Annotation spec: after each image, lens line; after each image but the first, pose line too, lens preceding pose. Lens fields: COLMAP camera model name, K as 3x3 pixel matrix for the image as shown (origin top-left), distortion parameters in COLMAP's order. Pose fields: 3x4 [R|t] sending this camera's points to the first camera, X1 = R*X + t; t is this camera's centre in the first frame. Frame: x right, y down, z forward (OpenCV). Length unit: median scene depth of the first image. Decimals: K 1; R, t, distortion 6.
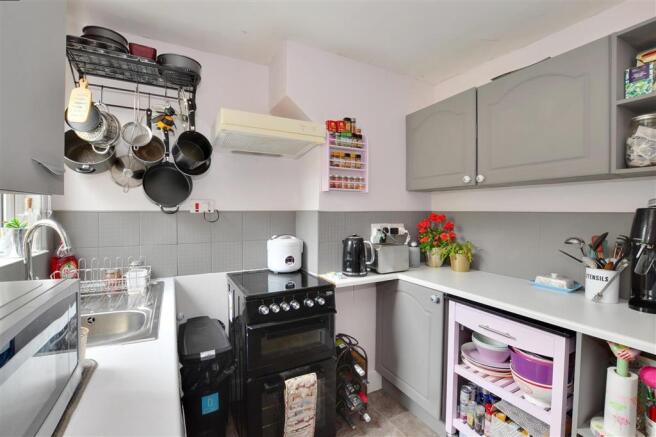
lens RADIAL K [[297.4, 0, 330.4], [0, 297.4, 217.5], [0, 0, 1]] dist [0.000189, -0.000035]
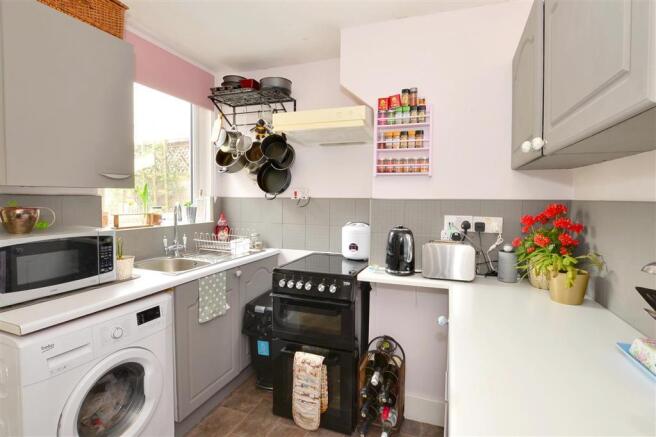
lens RADIAL K [[317.8, 0, 329.3], [0, 317.8, 210.0], [0, 0, 1]] dist [-0.001512, -0.000007]
pose [[0.664400, 0.033844, -0.746611, 0.617395], [-0.025478, 0.999419, 0.022630, -0.004331], [0.746943, 0.003987, 0.664876, 0.237650]]
